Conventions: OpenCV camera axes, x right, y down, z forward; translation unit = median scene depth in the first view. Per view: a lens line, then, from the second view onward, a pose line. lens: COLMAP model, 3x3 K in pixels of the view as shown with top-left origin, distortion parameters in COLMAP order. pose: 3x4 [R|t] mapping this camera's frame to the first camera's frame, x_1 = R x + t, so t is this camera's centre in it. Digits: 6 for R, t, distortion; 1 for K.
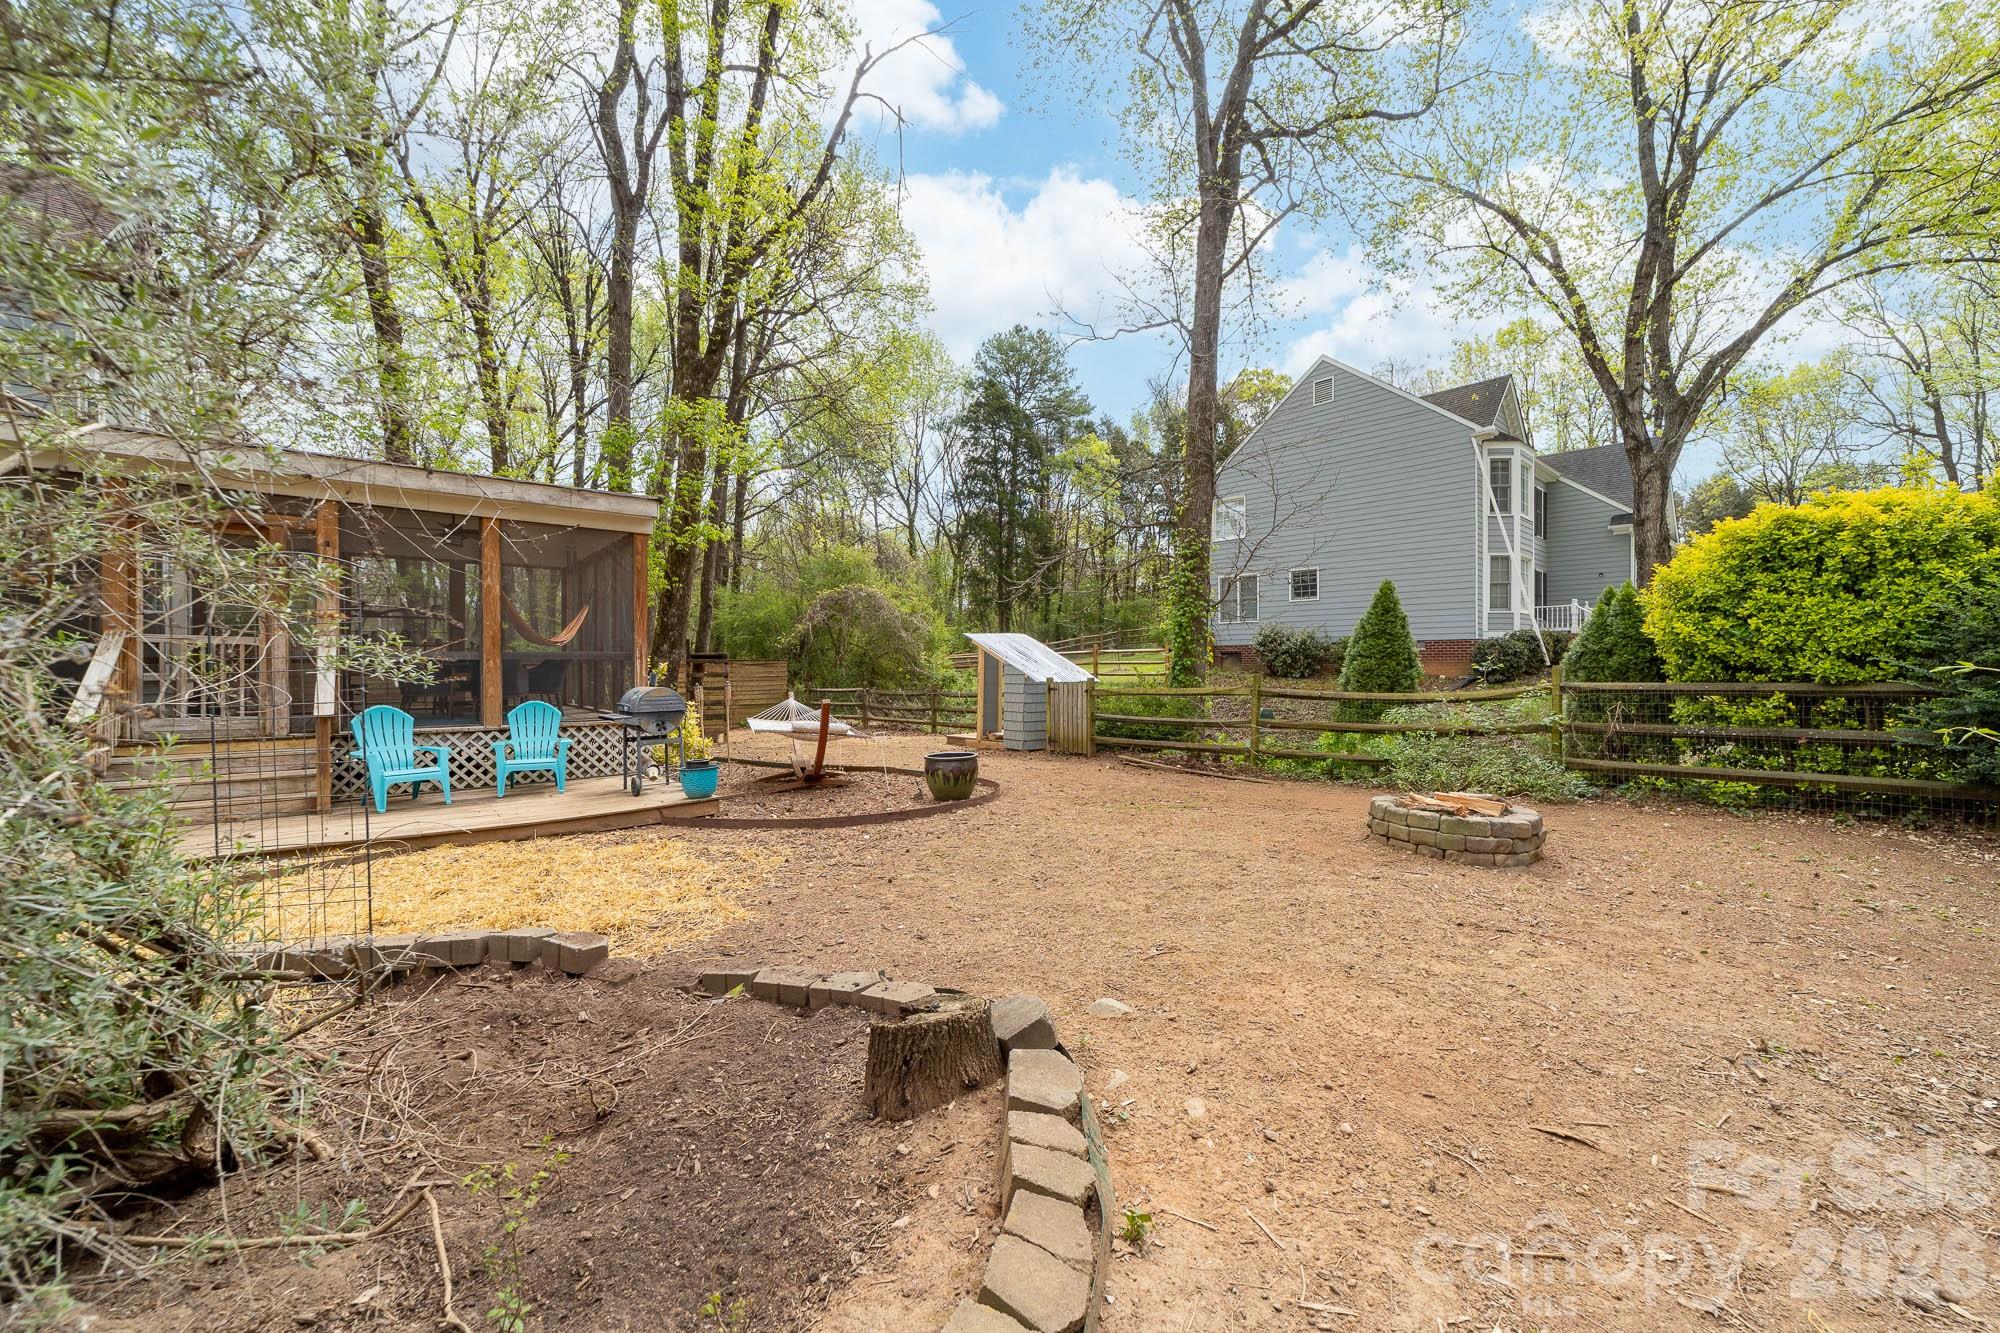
lens RADIAL K [[830.0, 0, 990.0], [0, 830.0, 658.2], [0, 0, 1]] dist [-0.005759, -0.000285]
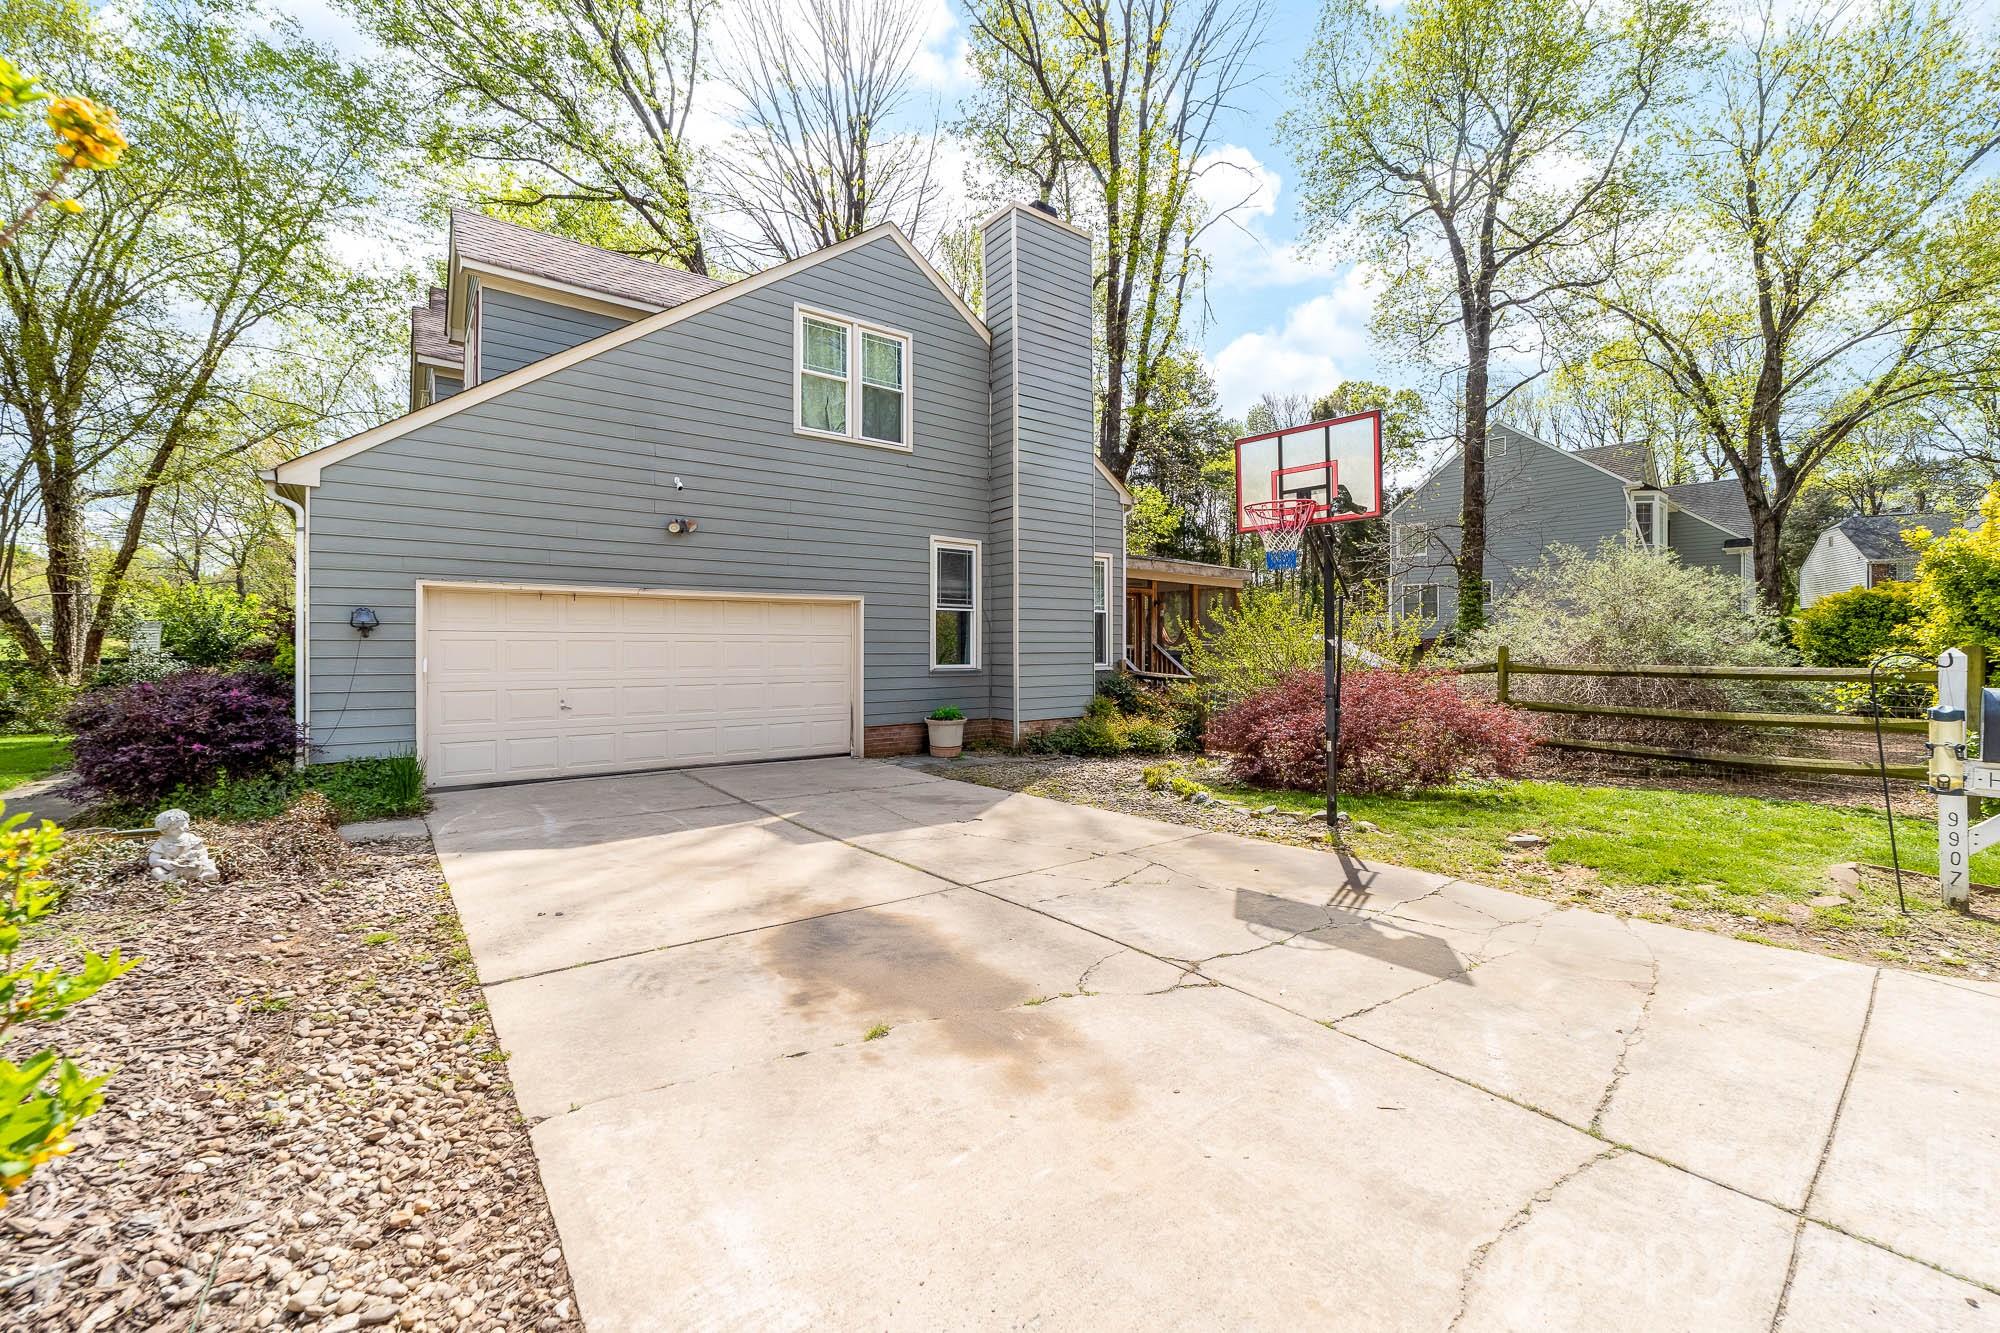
lens RADIAL K [[801.6, 0, 1001.2], [0, 801.6, 637.7], [0, 0, 1]] dist [-0.001199, -0.000102]
pose [[0.998368, -0.001121, -0.057095, -0.466664], [0.000942, 0.999995, -0.003157, -0.017923], [0.057098, 0.003098, 0.998364, -0.484216]]
